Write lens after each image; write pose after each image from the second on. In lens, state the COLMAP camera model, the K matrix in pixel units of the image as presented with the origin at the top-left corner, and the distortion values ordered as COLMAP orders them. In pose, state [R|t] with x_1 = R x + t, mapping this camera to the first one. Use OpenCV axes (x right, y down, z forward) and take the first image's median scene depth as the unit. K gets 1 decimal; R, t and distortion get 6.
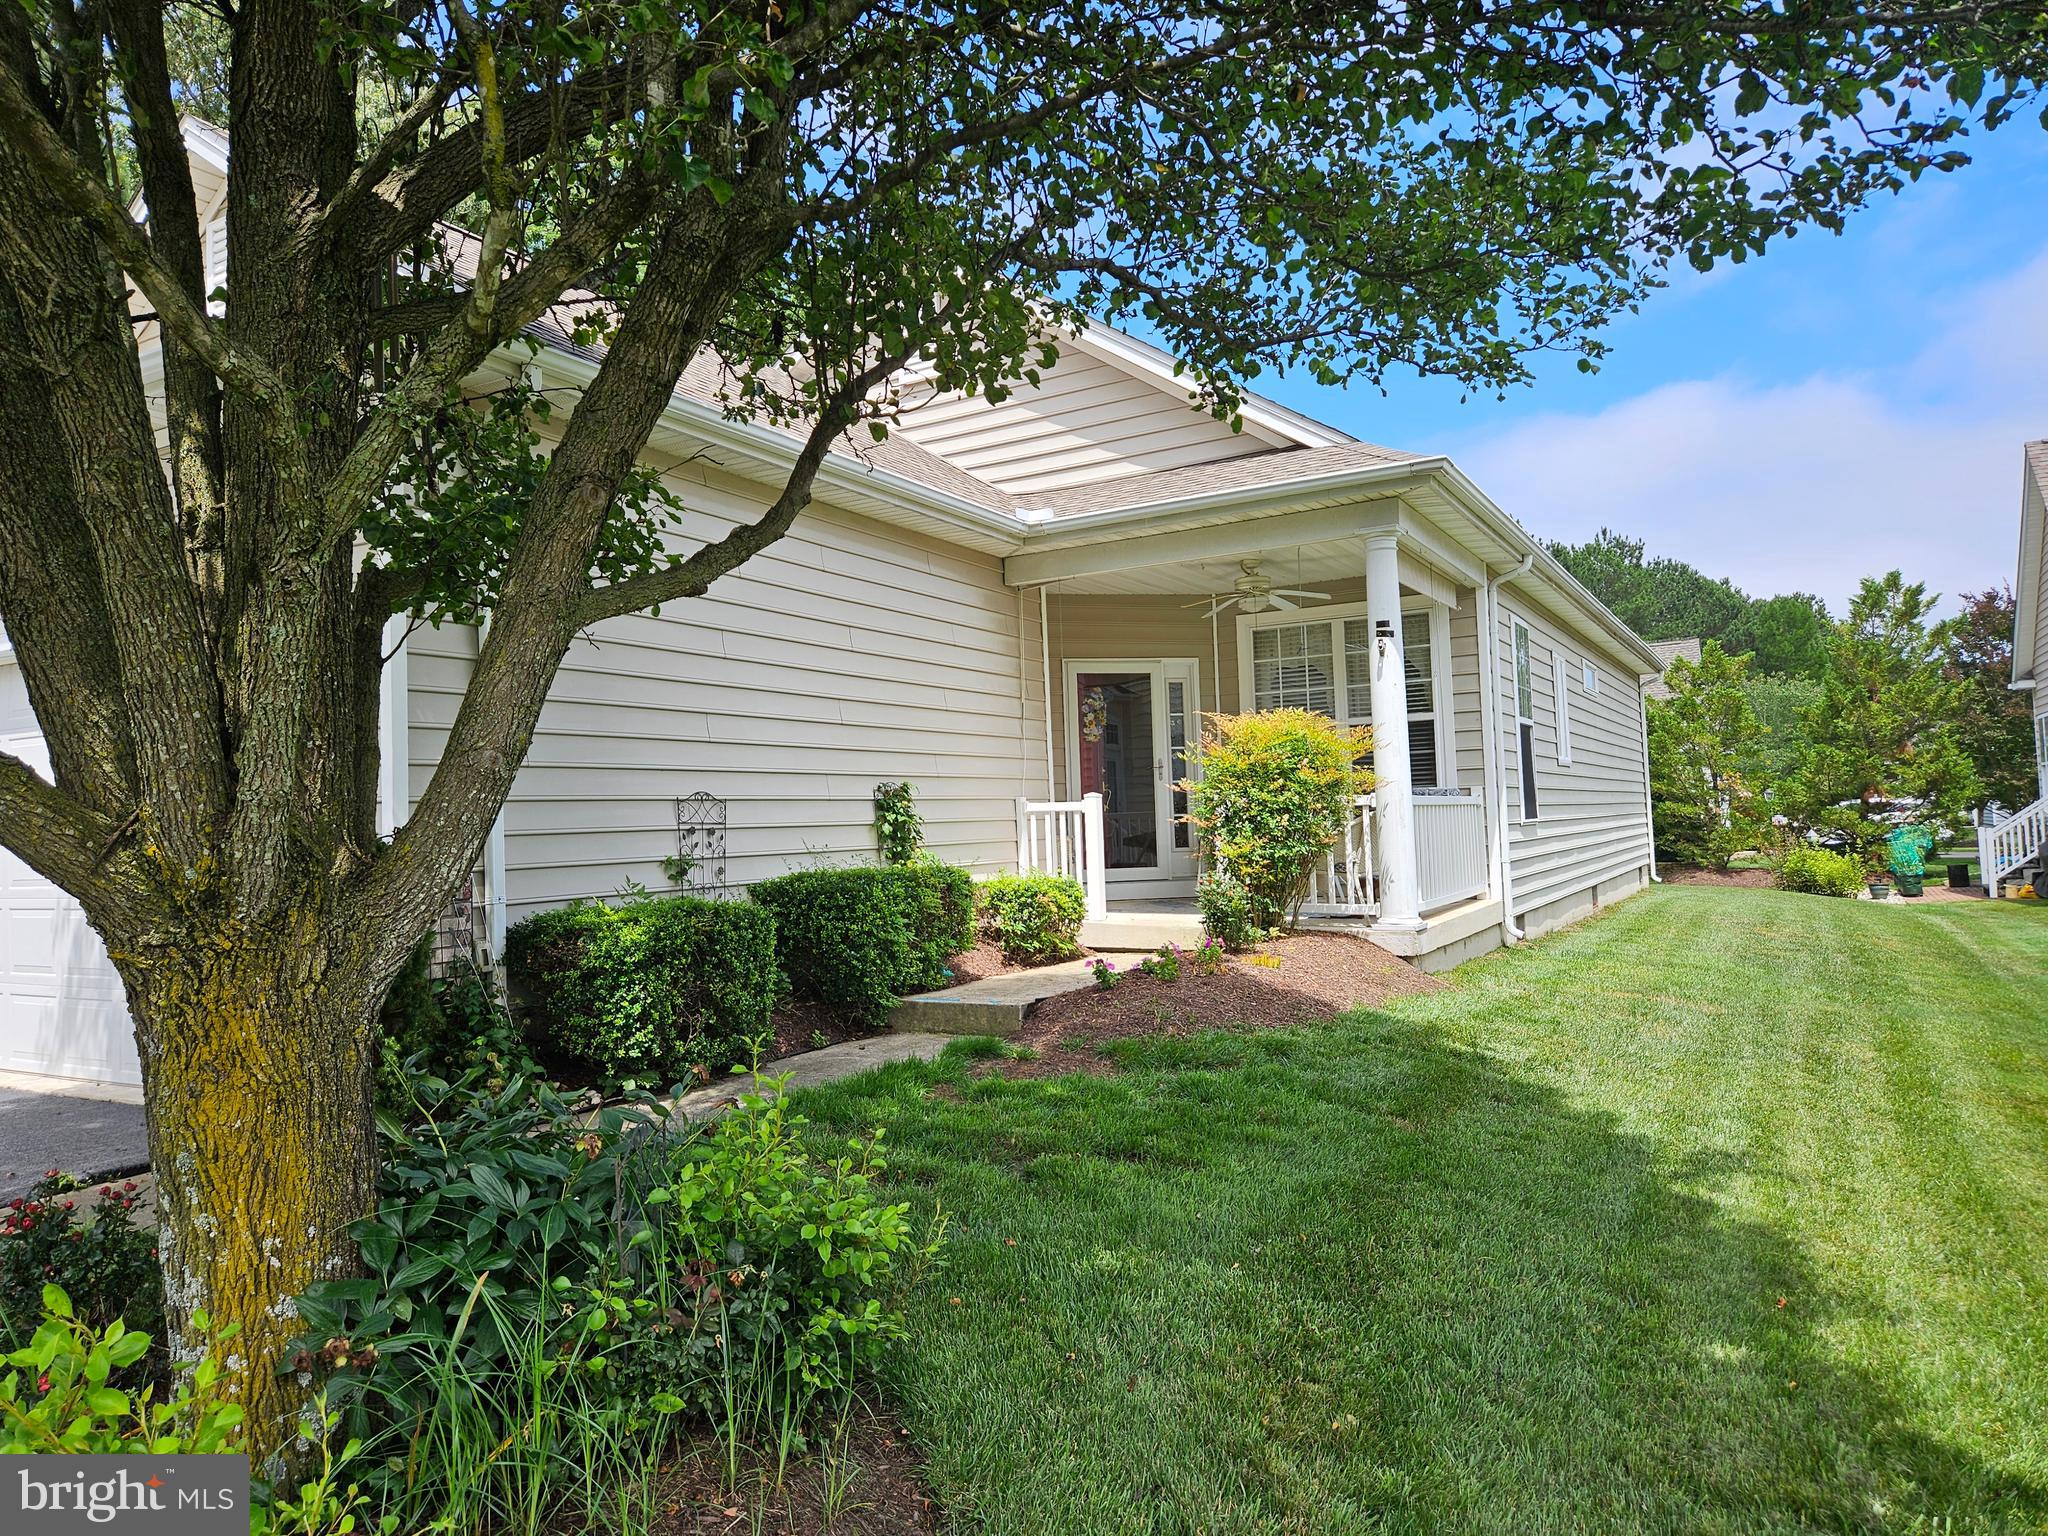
lens RADIAL K [[1335.5, 0, 1024.8], [0, 1335.5, 792.8], [0, 0, 1]] dist [0.068125, -0.066770]
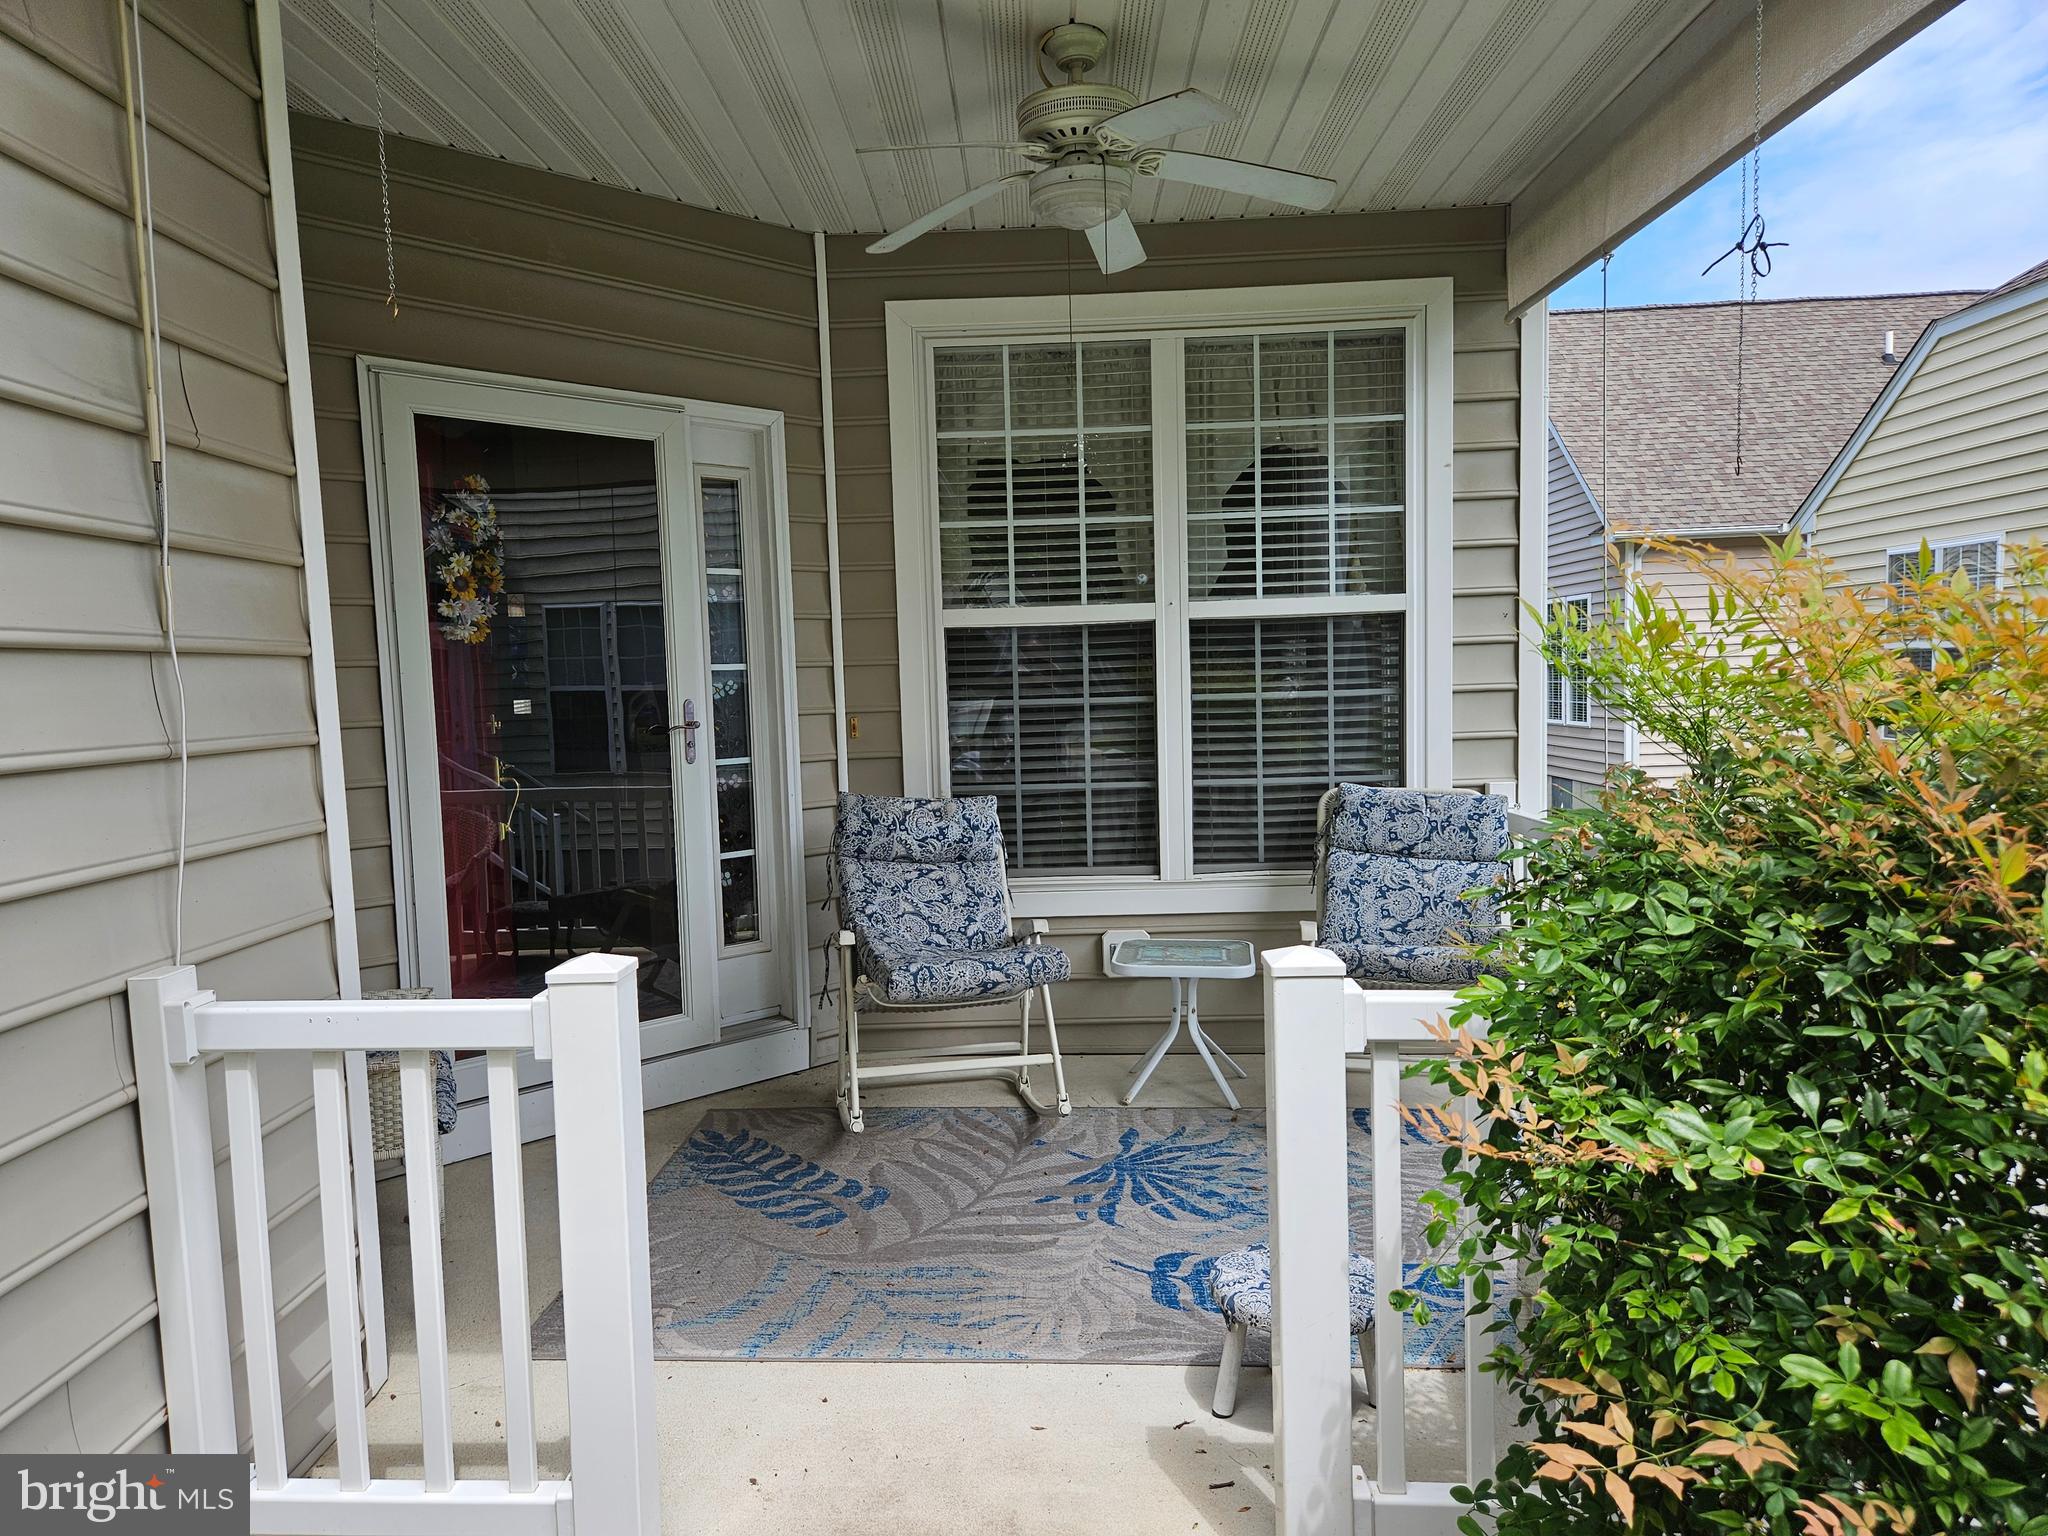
lens RADIAL K [[1335.5, 0, 1024.8], [0, 1335.5, 792.8], [0, 0, 1]] dist [0.068125, -0.066770]
pose [[0.877956, -0.037467, 0.477273, 0.011256], [-0.009316, 0.995407, 0.095278, -0.035234], [-0.478651, -0.088096, 0.873575, 0.656685]]
